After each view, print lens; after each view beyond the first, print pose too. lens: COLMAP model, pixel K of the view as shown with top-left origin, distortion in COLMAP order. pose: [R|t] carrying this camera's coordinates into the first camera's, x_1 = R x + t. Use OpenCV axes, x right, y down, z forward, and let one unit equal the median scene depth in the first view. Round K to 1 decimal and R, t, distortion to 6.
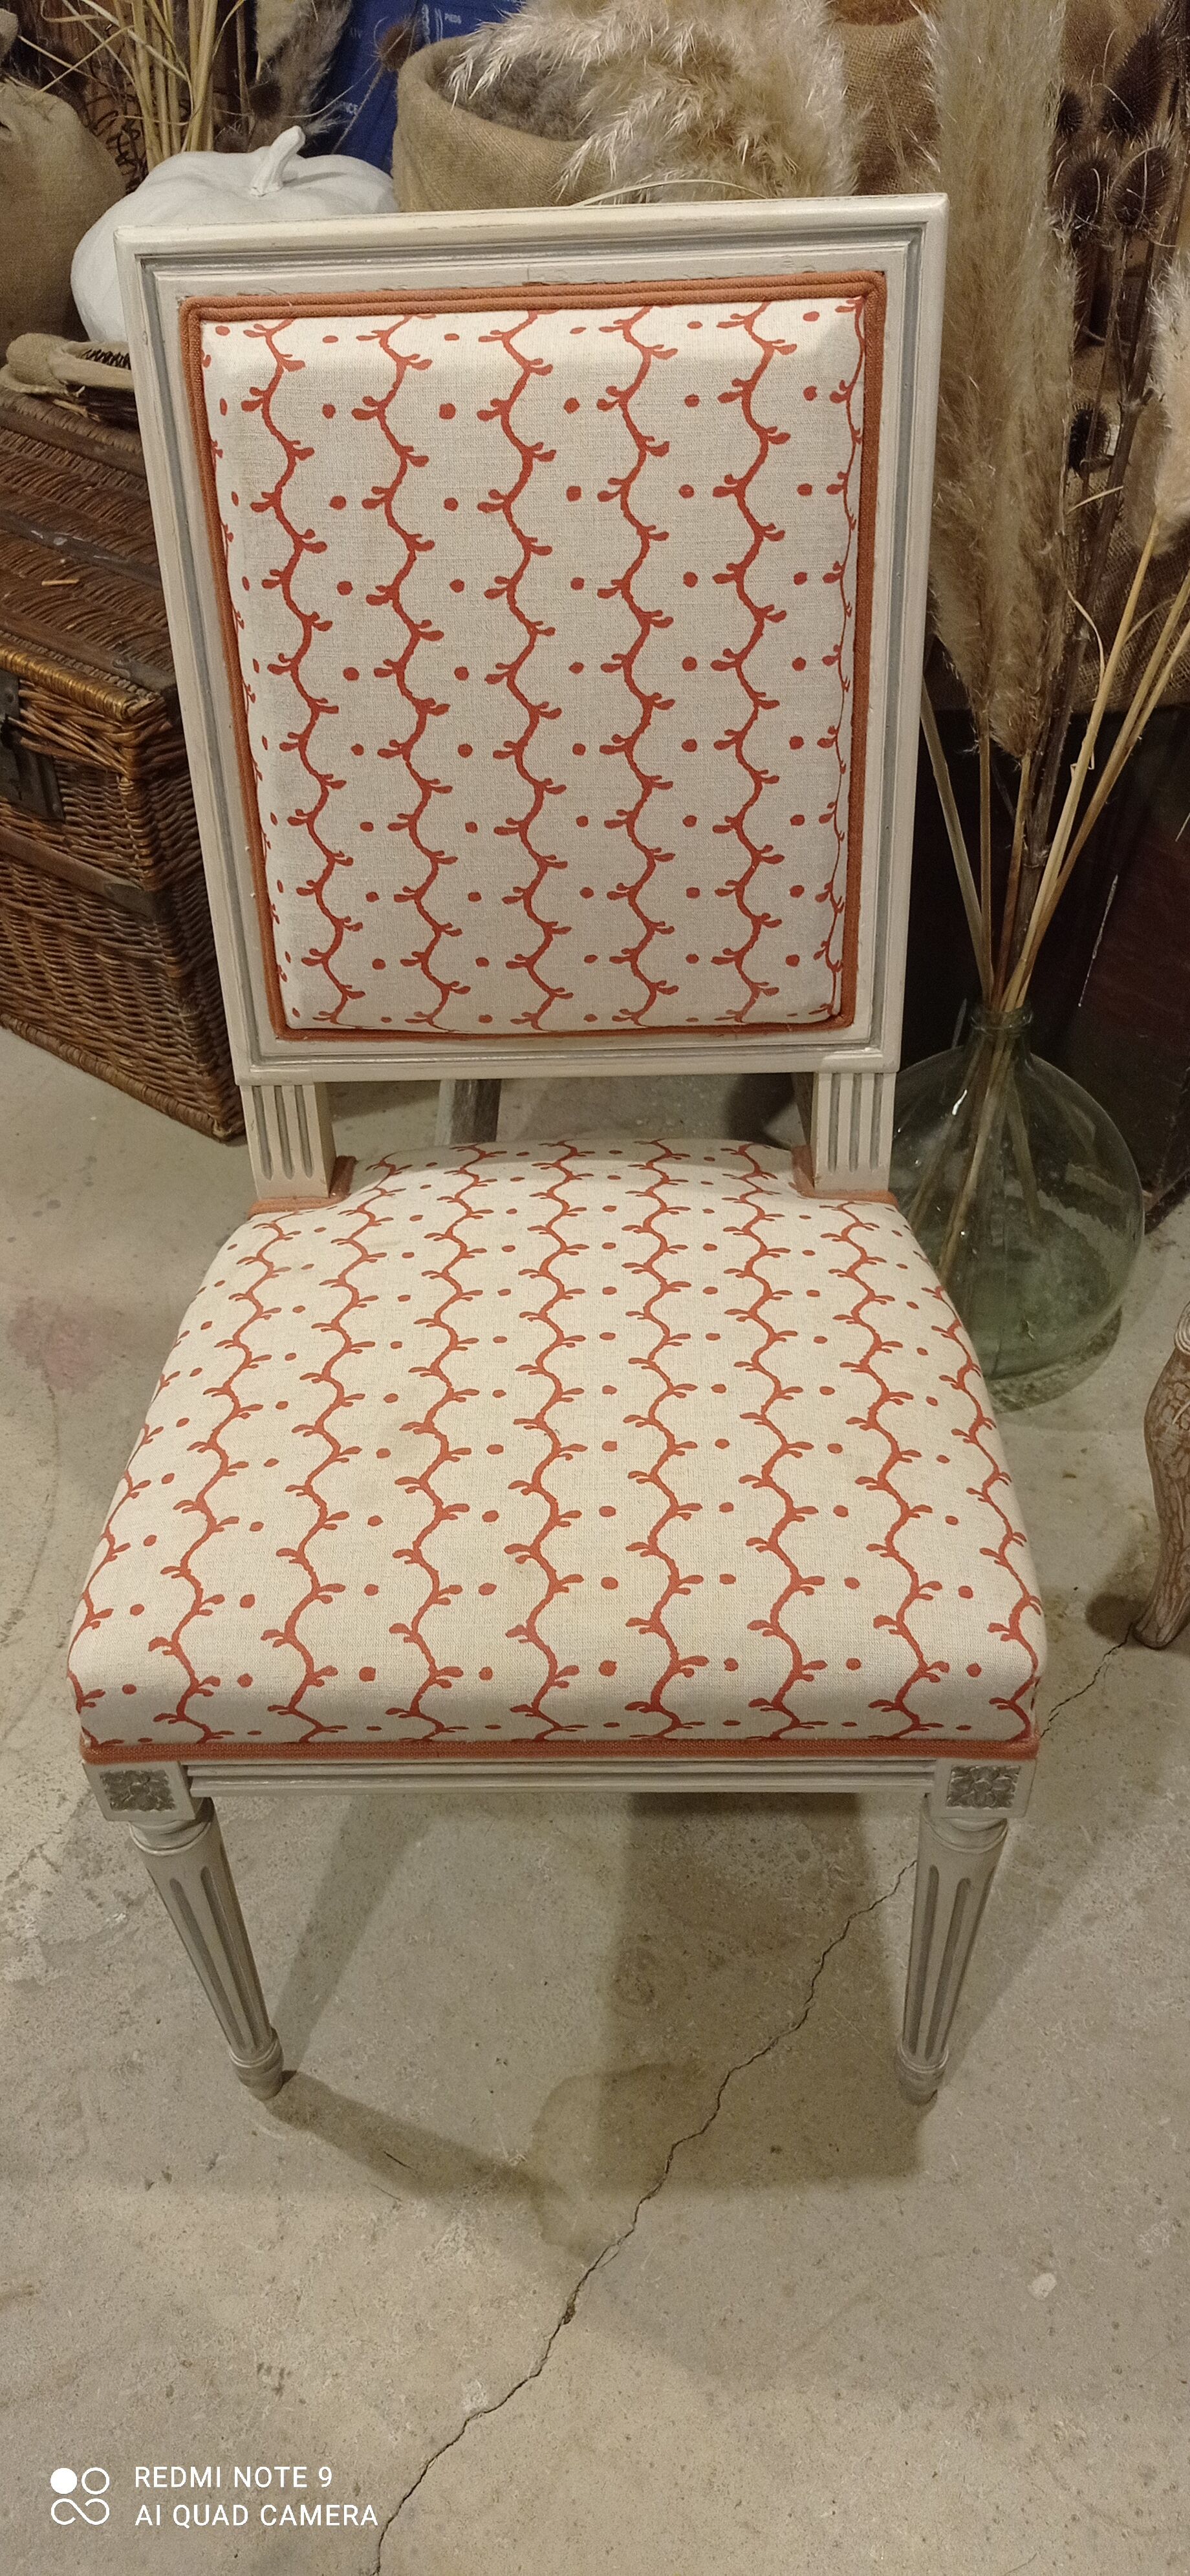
lens RADIAL K [[1966.8, 0, 592.6], [0, 1966.8, 1285.5], [0, 0, 1]] dist [0.002927, -0.009085]
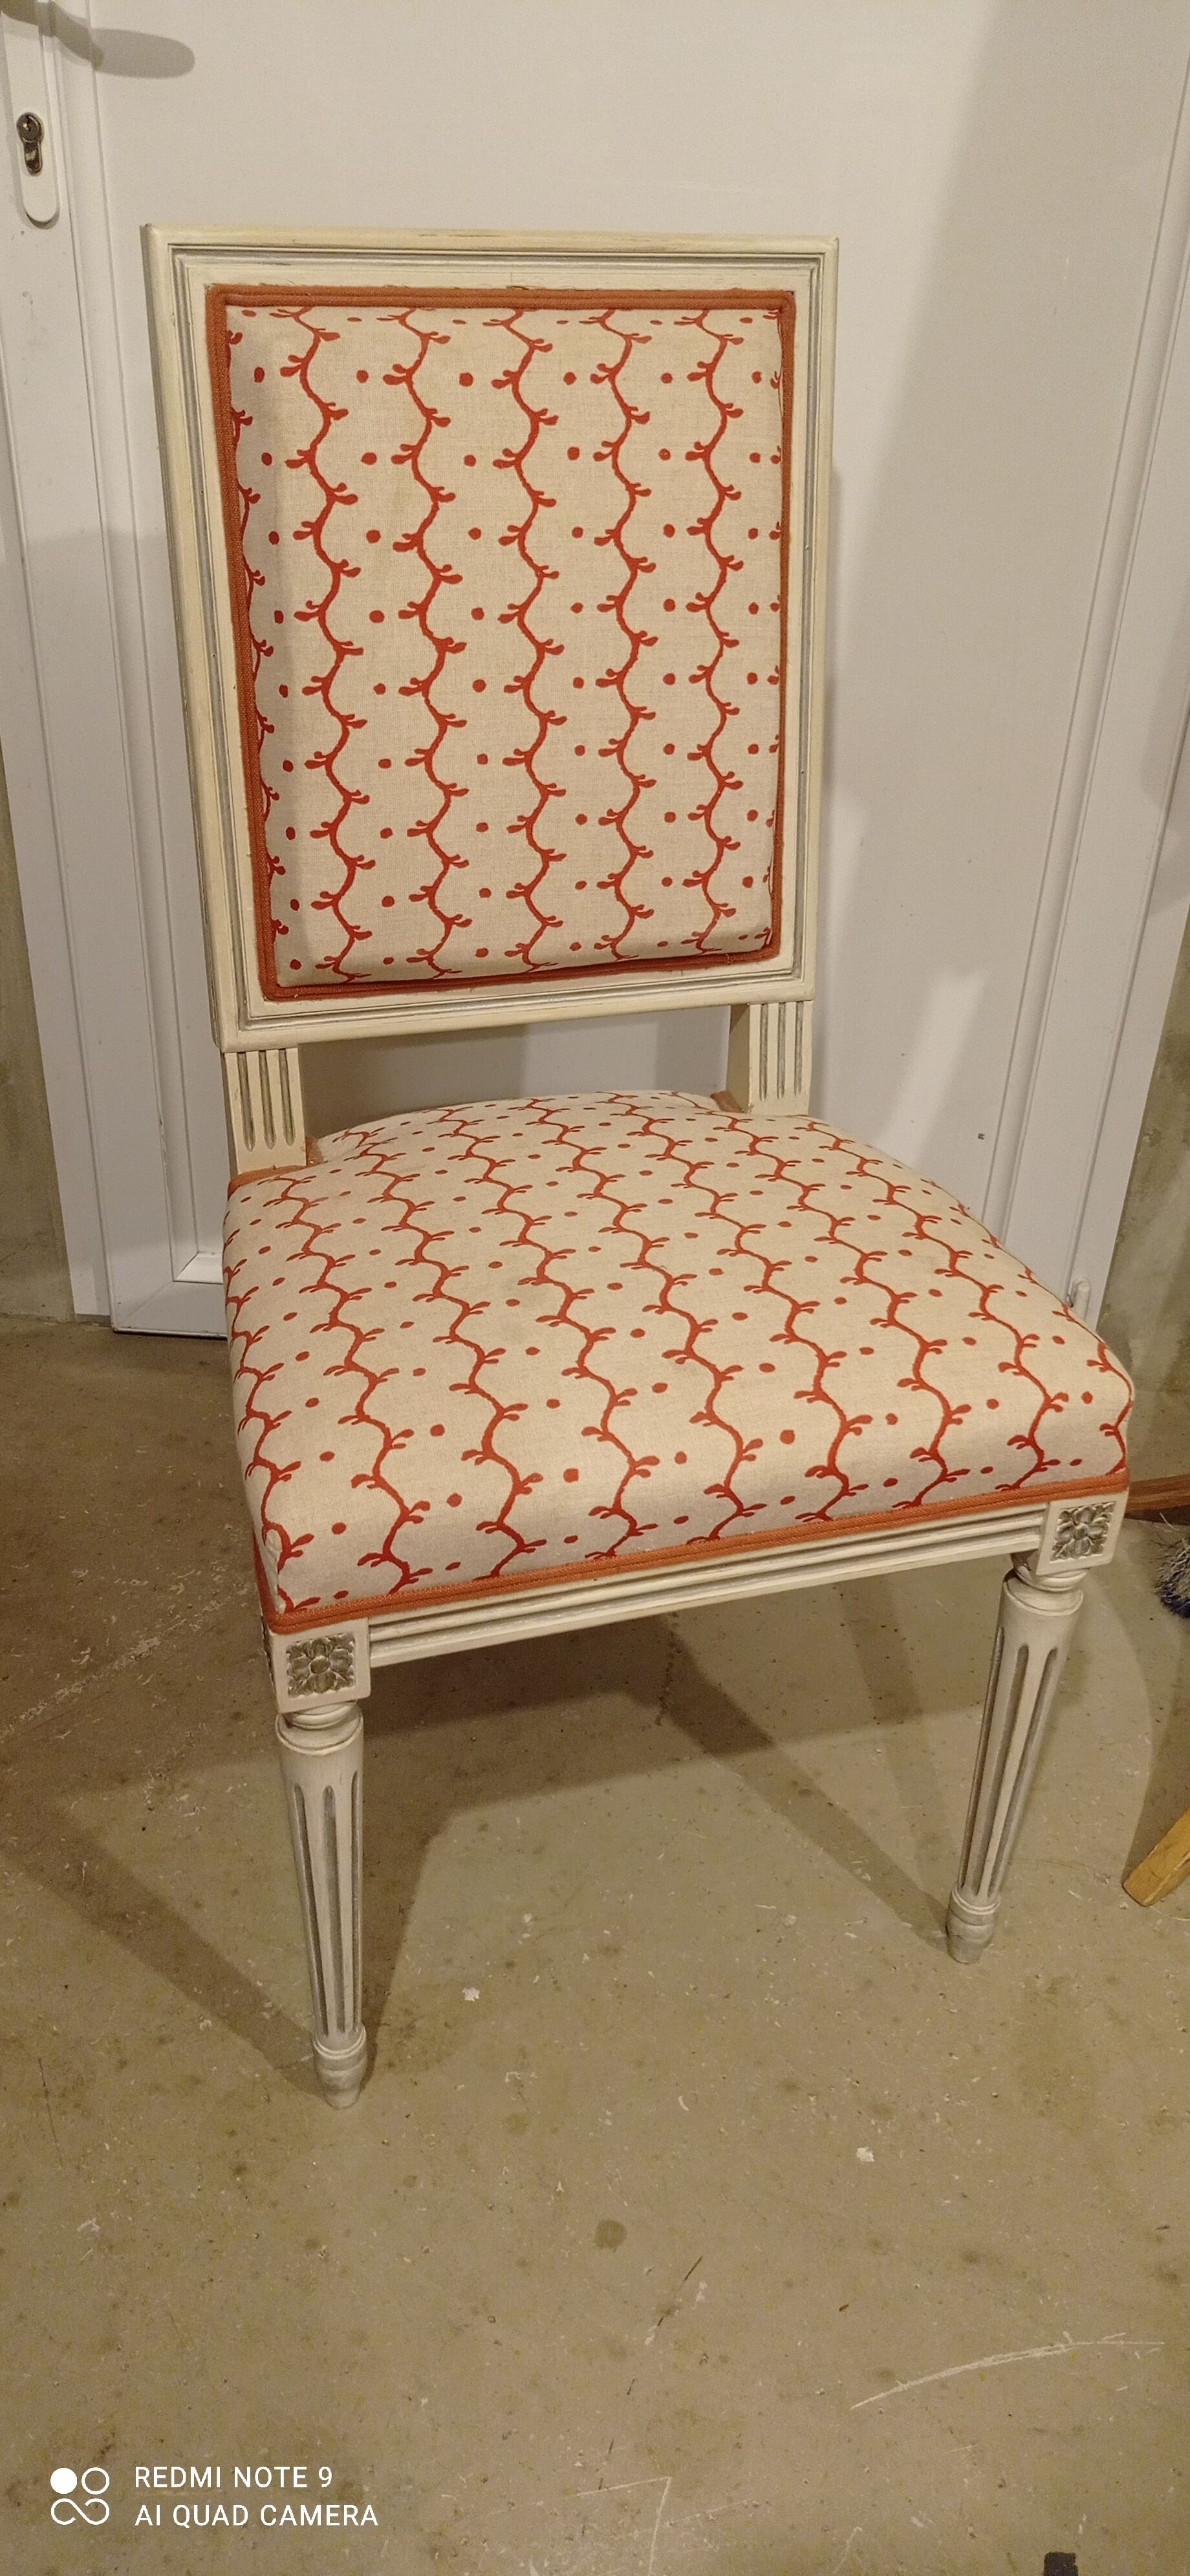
lens RADIAL K [[1966.8, 0, 613.2], [0, 1966.8, 1281.7], [0, 0, 1]] dist [0.002927, -0.009085]
pose [[0.947643, -0.101163, 0.302883, -0.377117], [0.152808, 0.976505, -0.151944, 0.245563], [-0.280396, 0.190272, 0.940837, -0.001587]]
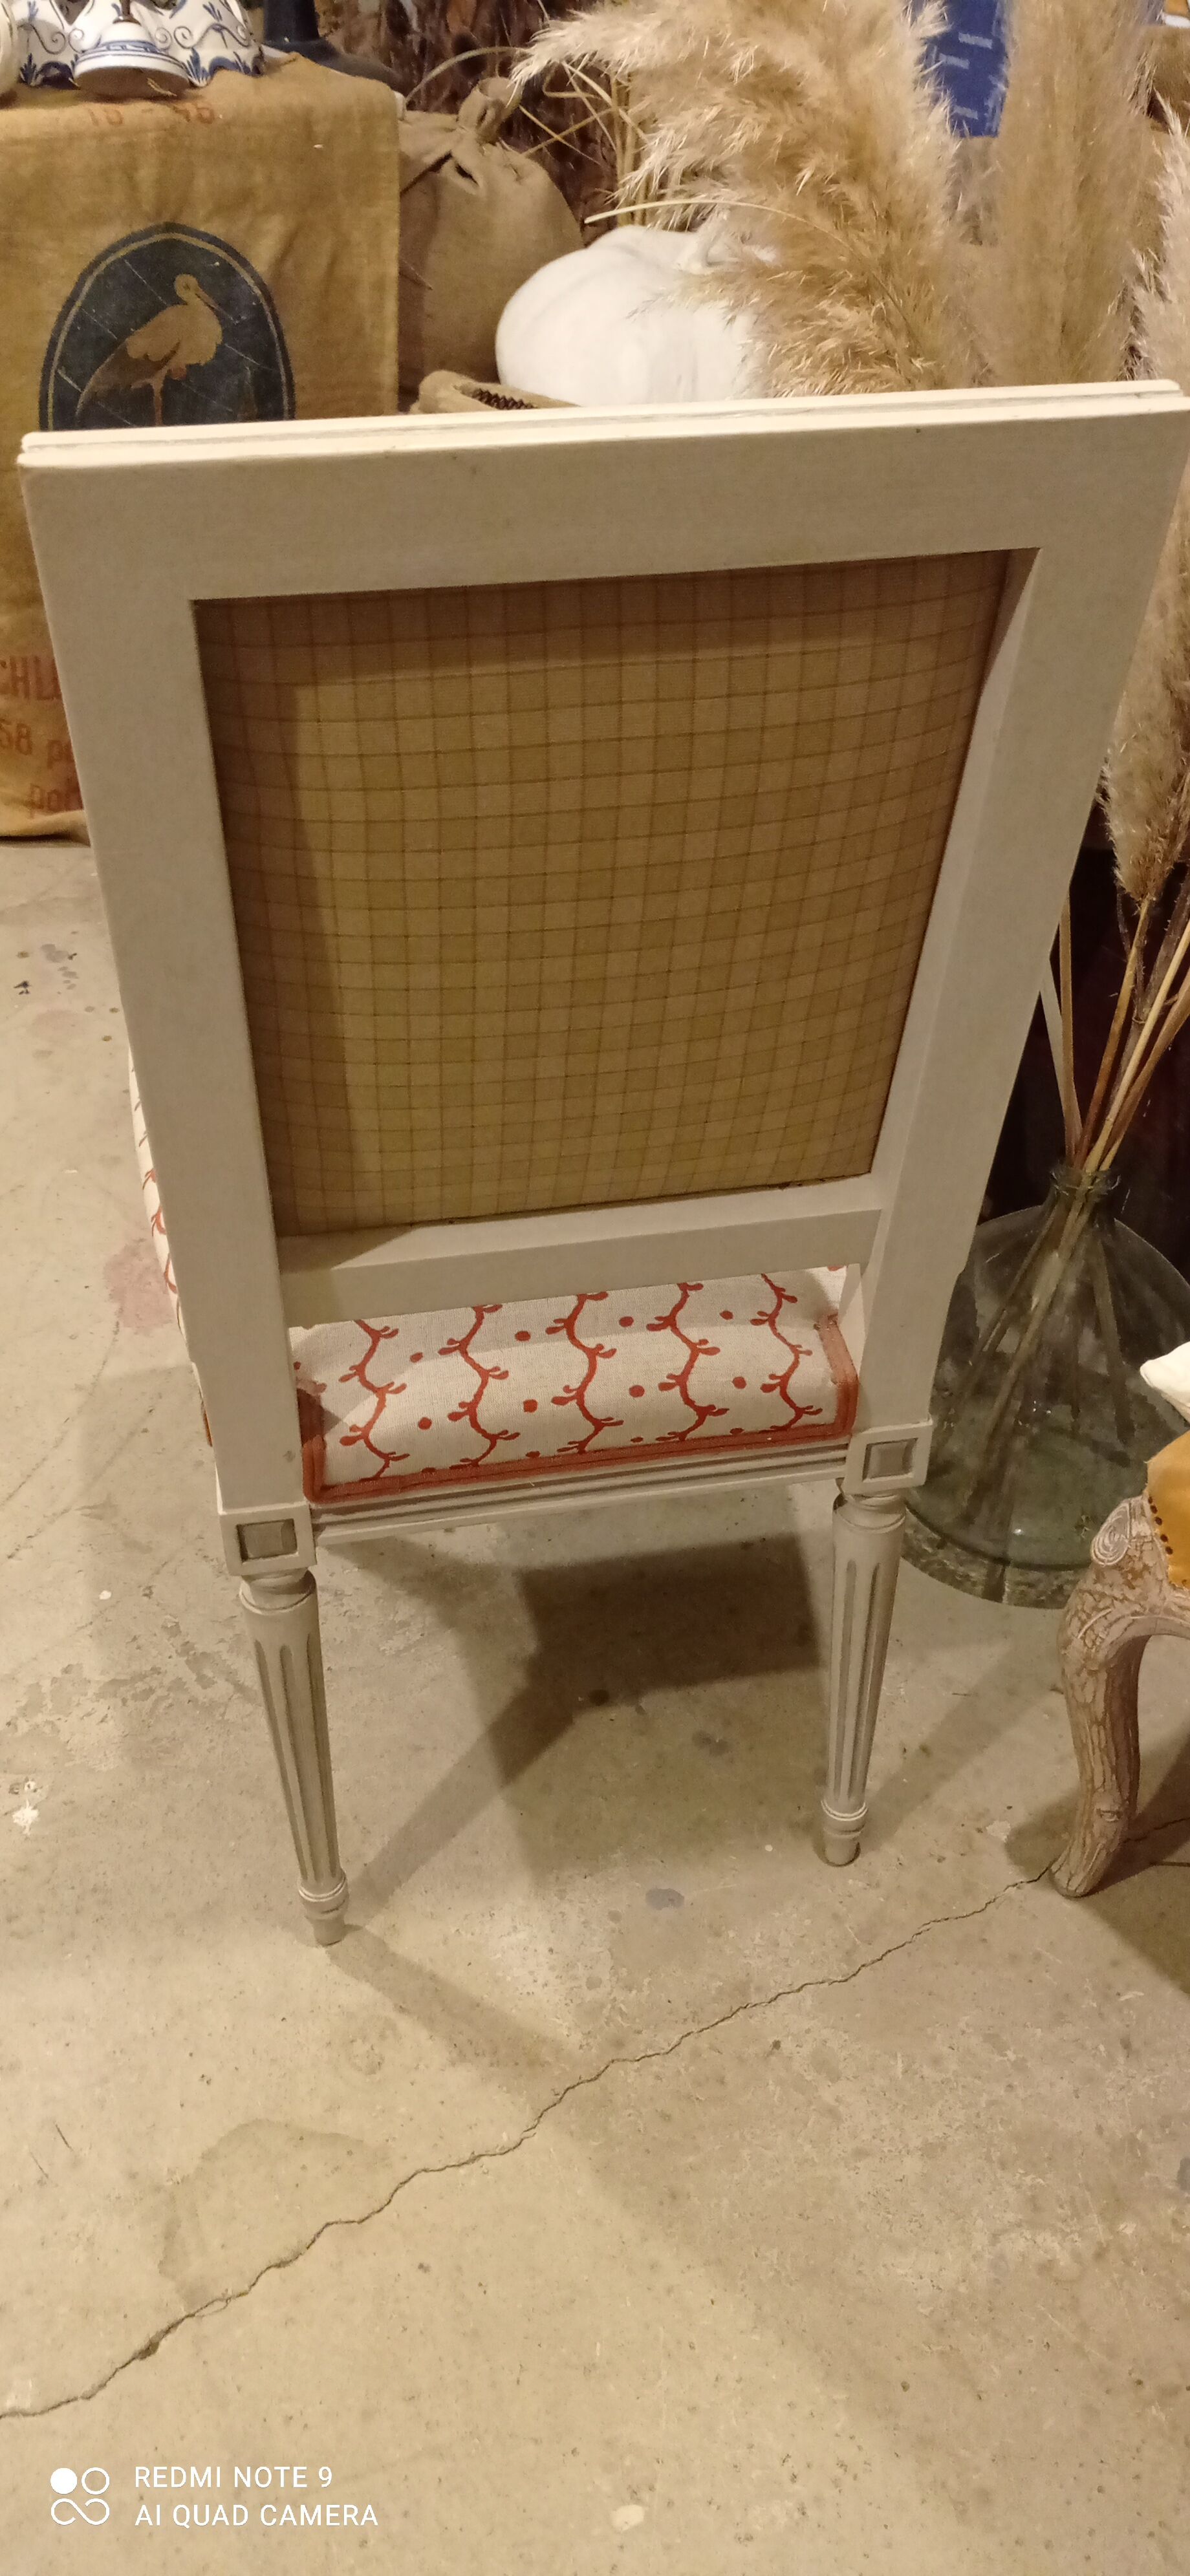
lens RADIAL K [[1966.8, 0, 596.0], [0, 1966.8, 1280.9], [0, 0, 1]] dist [0.002927, -0.009085]
pose [[0.940545, 0.244275, -0.236018, 0.343787], [-0.259517, 0.965092, -0.035335, 0.003530], [0.219147, 0.094485, 0.971106, 0.093382]]
